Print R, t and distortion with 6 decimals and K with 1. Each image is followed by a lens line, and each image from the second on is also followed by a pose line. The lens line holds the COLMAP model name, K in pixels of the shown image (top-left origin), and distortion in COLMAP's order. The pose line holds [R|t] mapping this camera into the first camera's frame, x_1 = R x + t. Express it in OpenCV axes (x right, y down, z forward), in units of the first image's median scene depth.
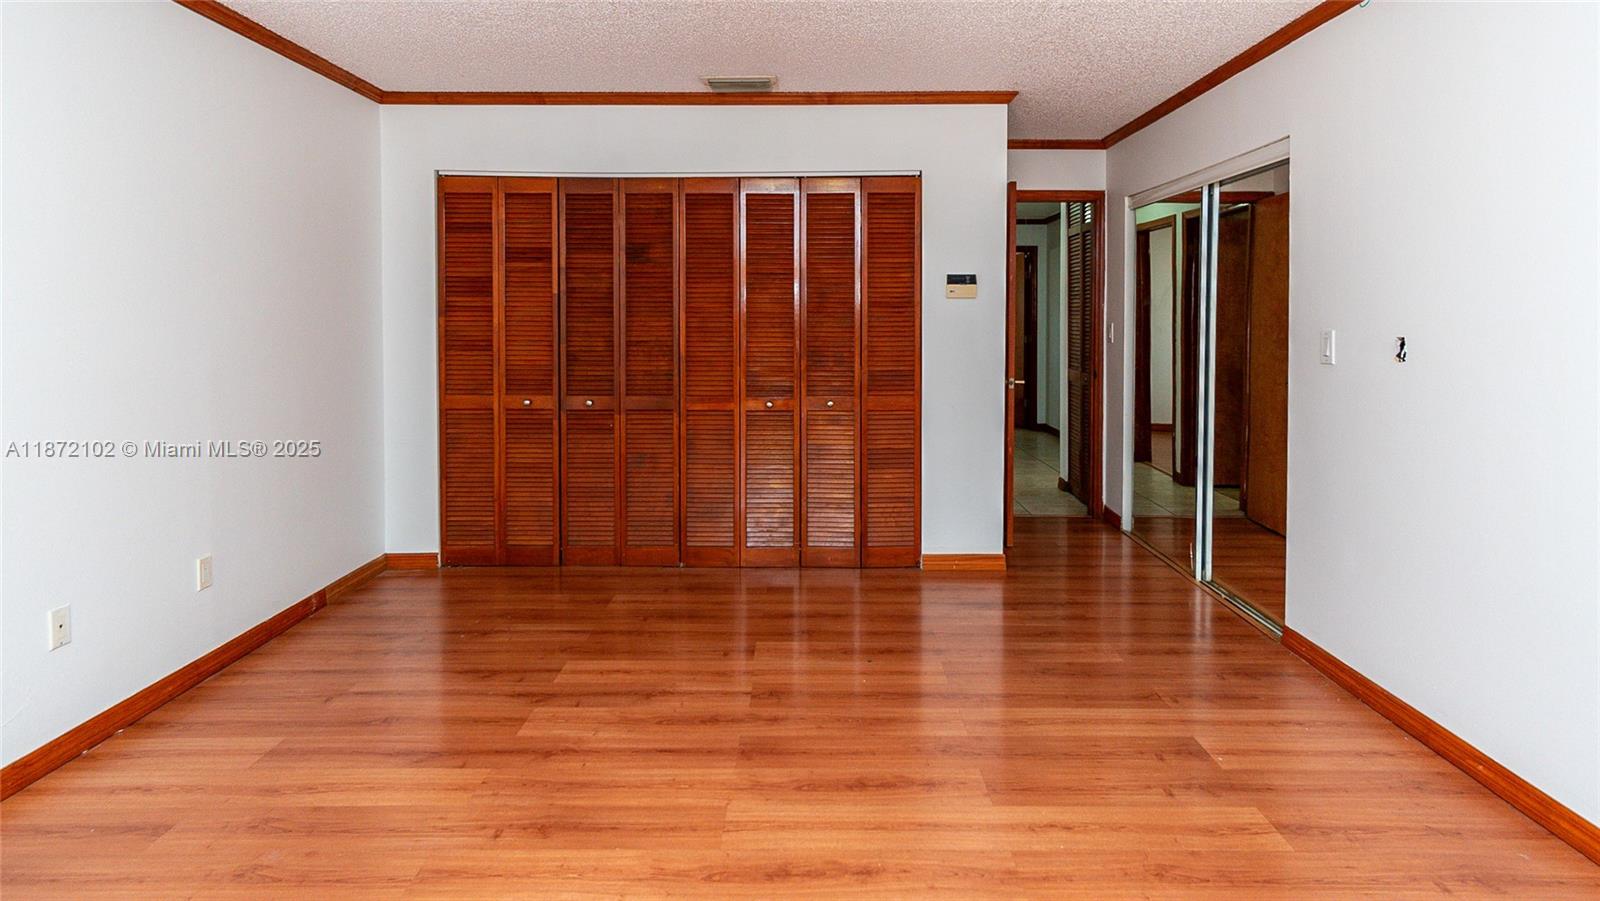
lens RADIAL K [[906.1, 0, 799.0], [0, 906.1, 327.7], [0, 0, 1]] dist [0.005906, -0.000524]
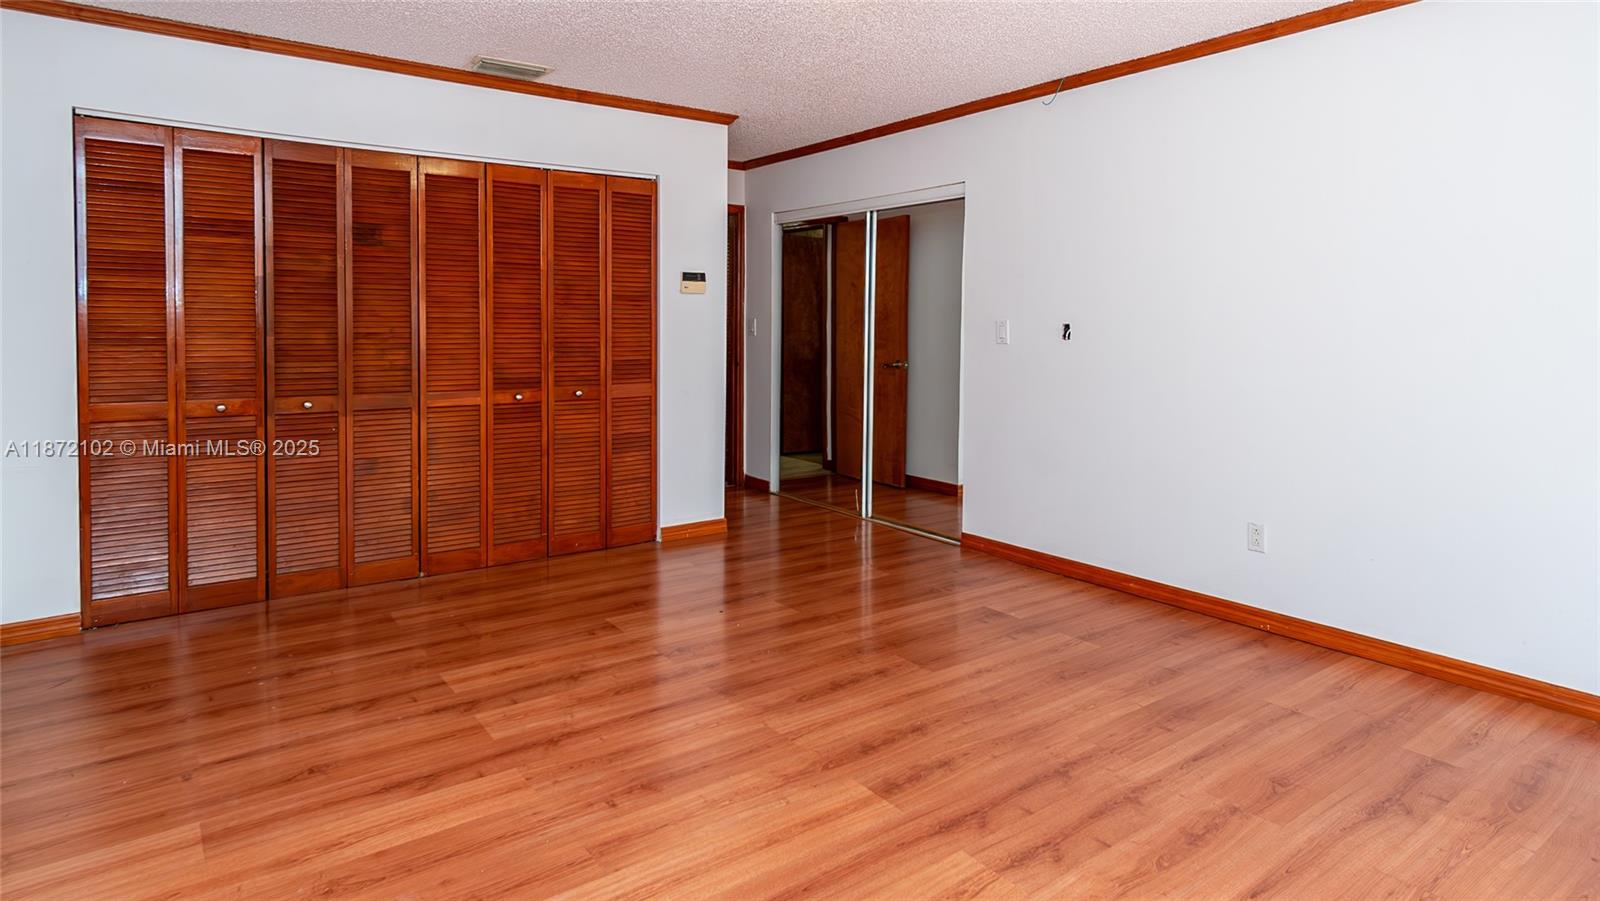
lens RADIAL K [[906.1, 0, 799.0], [0, 906.1, 327.7], [0, 0, 1]] dist [0.005906, -0.000524]
pose [[0.796609, 0.001768, 0.604492, -0.386473], [0.000928, 0.999991, -0.004147, 0.014081], [-0.604494, 0.003864, 0.796600, 0.030159]]
